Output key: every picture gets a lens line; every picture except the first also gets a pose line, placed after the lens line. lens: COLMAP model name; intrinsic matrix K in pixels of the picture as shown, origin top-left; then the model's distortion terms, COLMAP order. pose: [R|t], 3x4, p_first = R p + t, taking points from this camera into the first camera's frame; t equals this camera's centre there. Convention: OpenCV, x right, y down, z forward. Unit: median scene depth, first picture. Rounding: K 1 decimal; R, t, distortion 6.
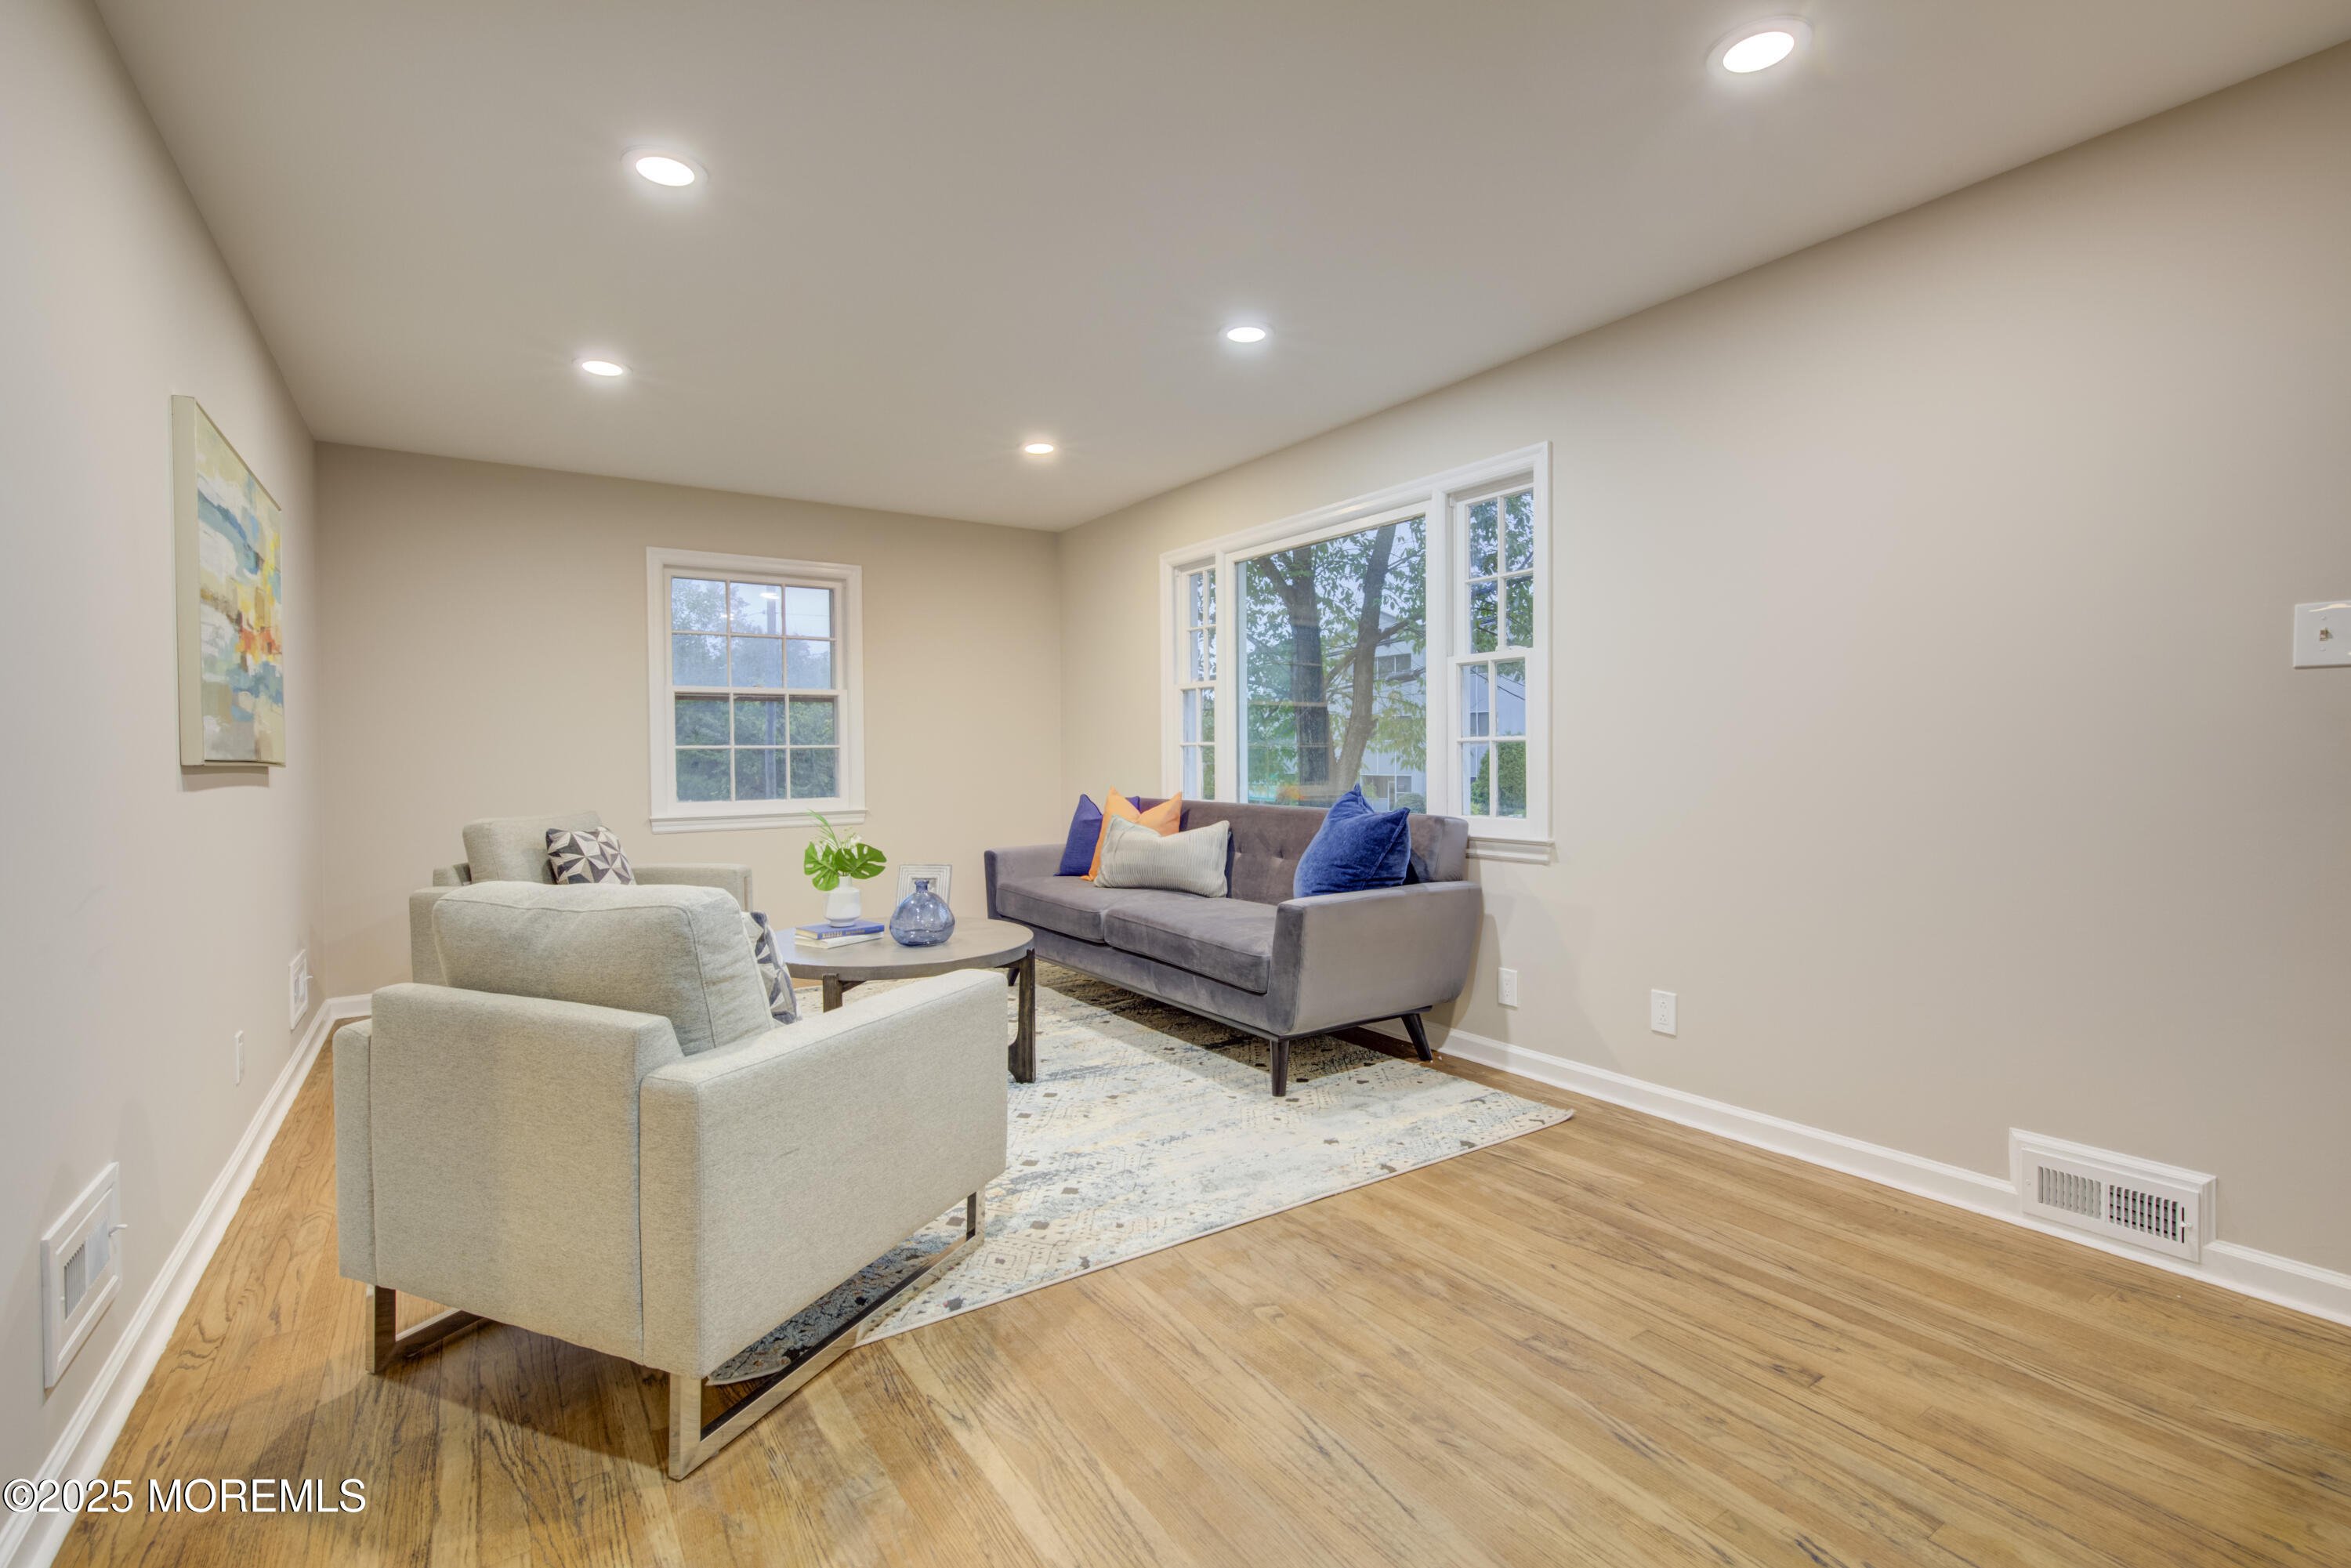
lens RADIAL K [[1054.3, 0, 1182.3], [0, 1054.3, 771.5], [0, 0, 1]] dist [-0.001915, 0.000782]
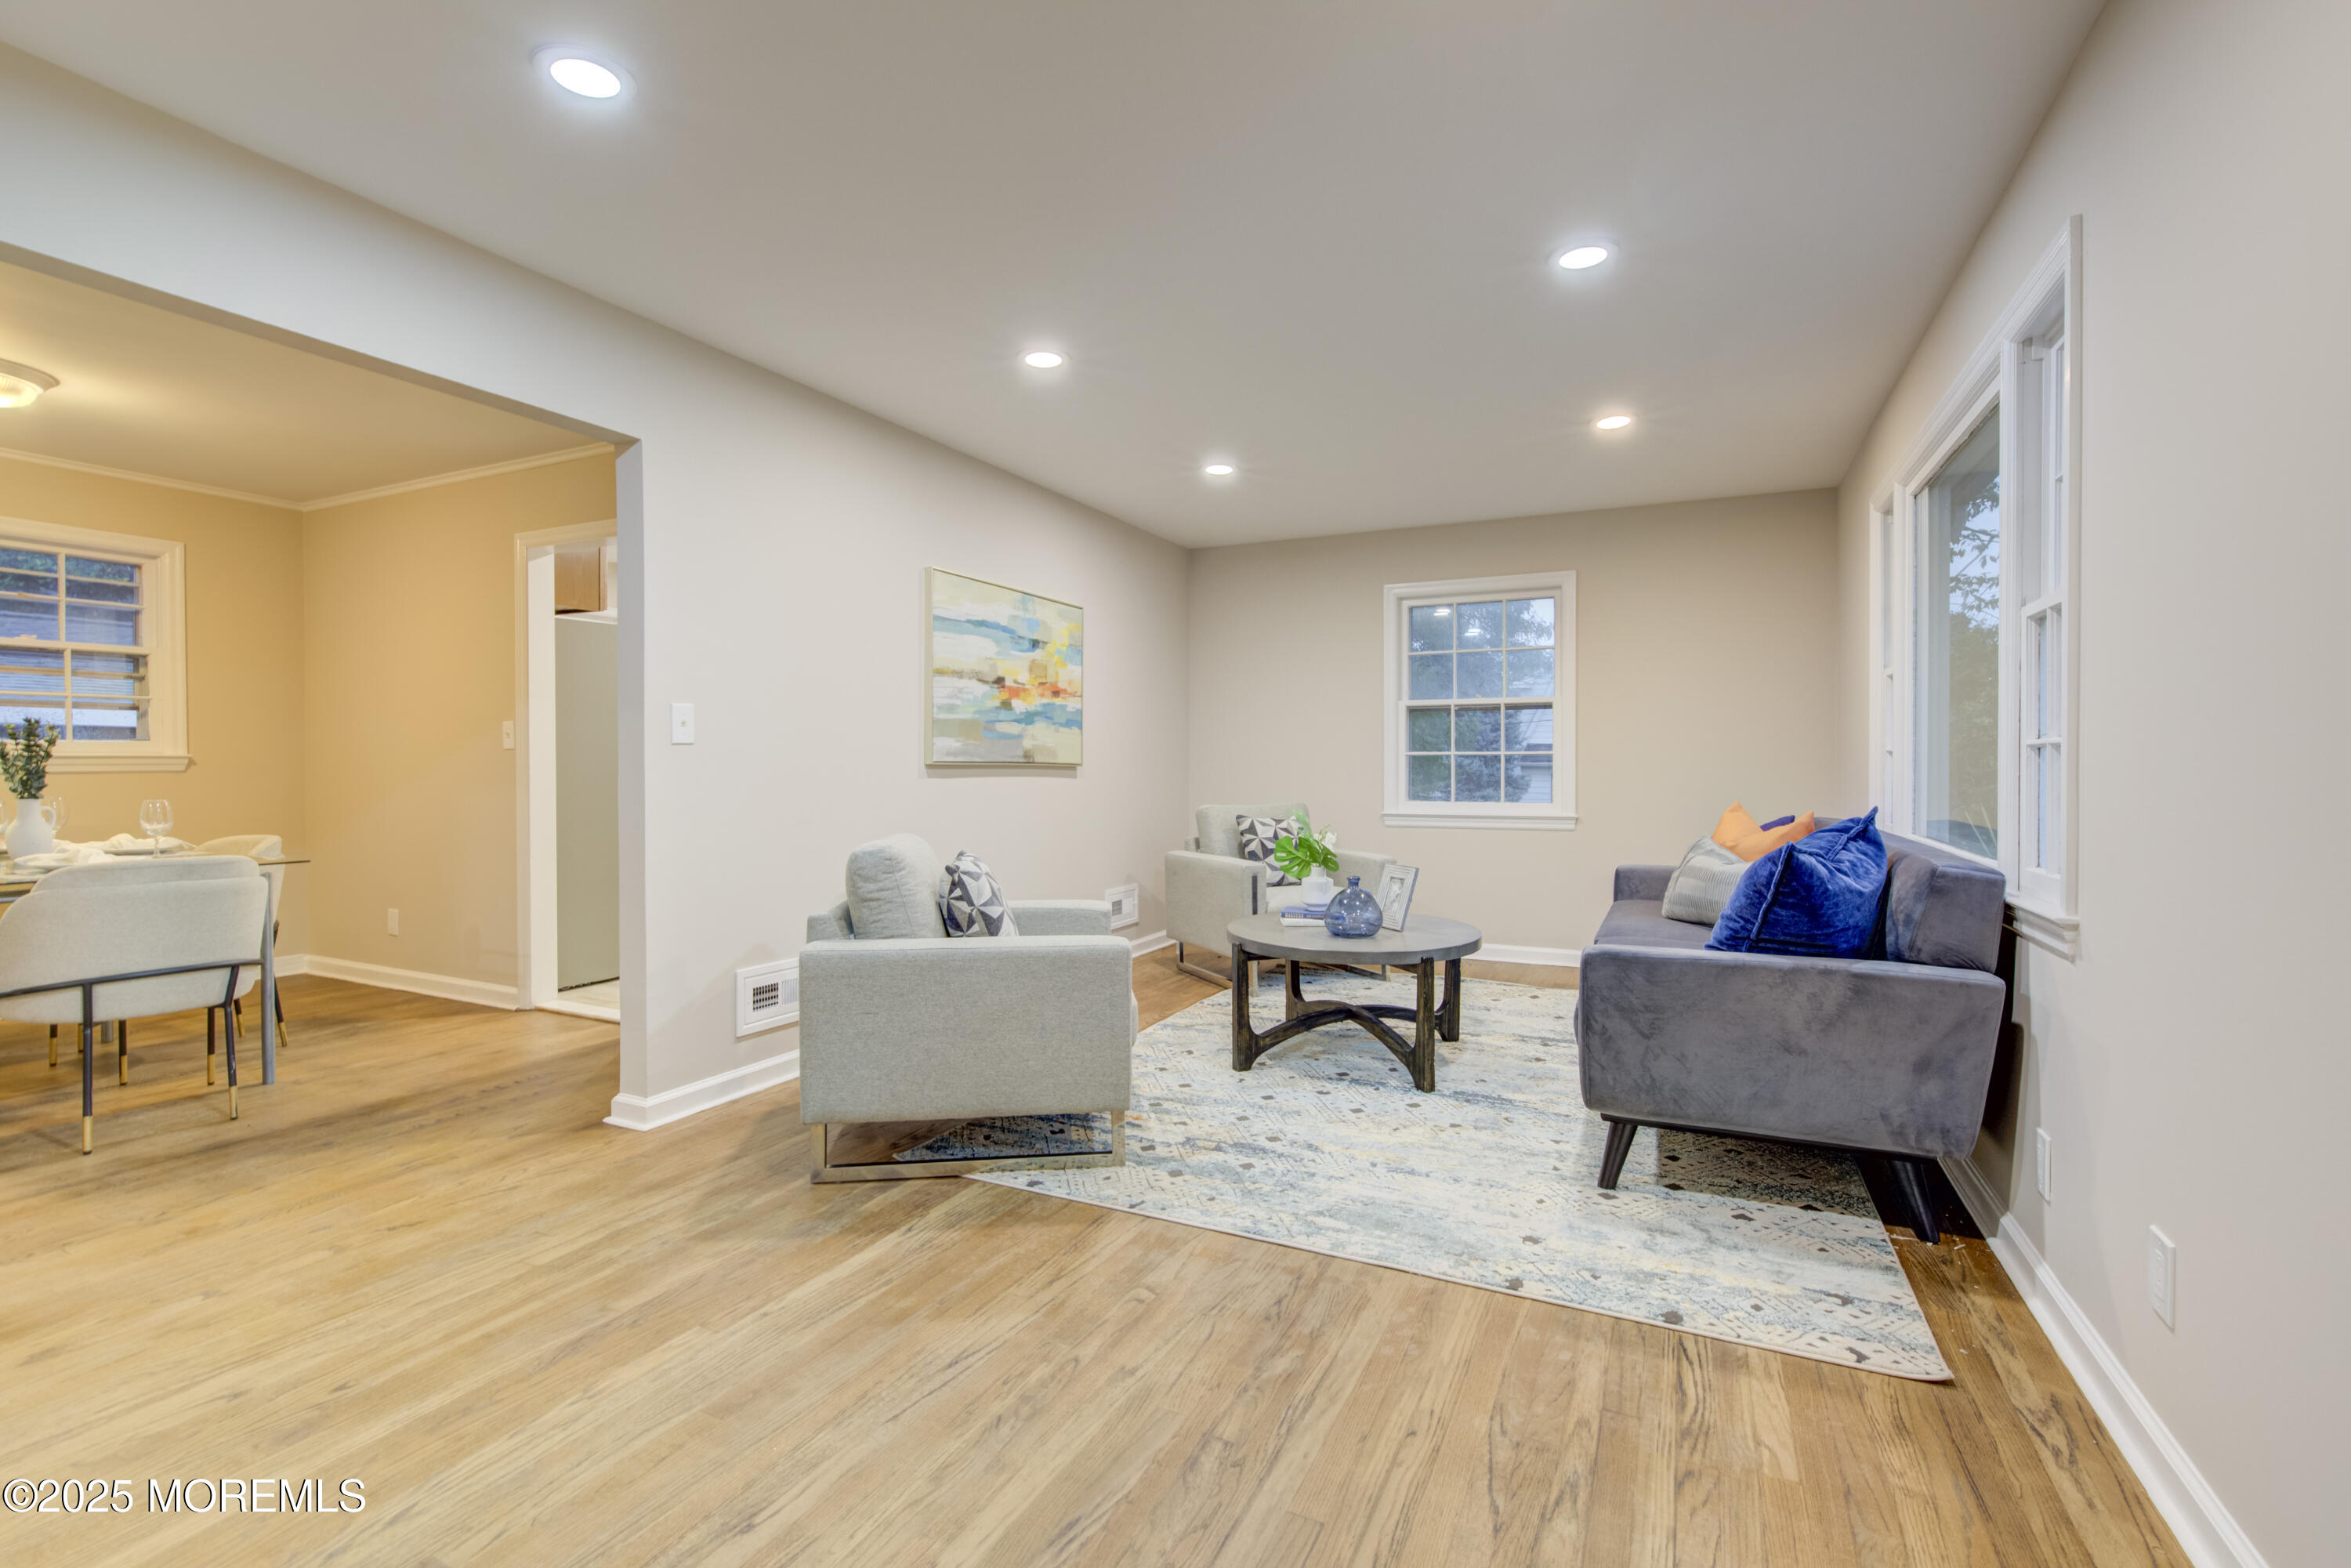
lens RADIAL K [[1054.3, 0, 1182.3], [0, 1054.3, 771.5], [0, 0, 1]] dist [-0.001915, 0.000782]
pose [[0.499781, 0.014377, -0.866032, 0.671169], [-0.018116, 0.999817, 0.006144, -0.009492], [0.865962, 0.012619, 0.499950, 0.338675]]
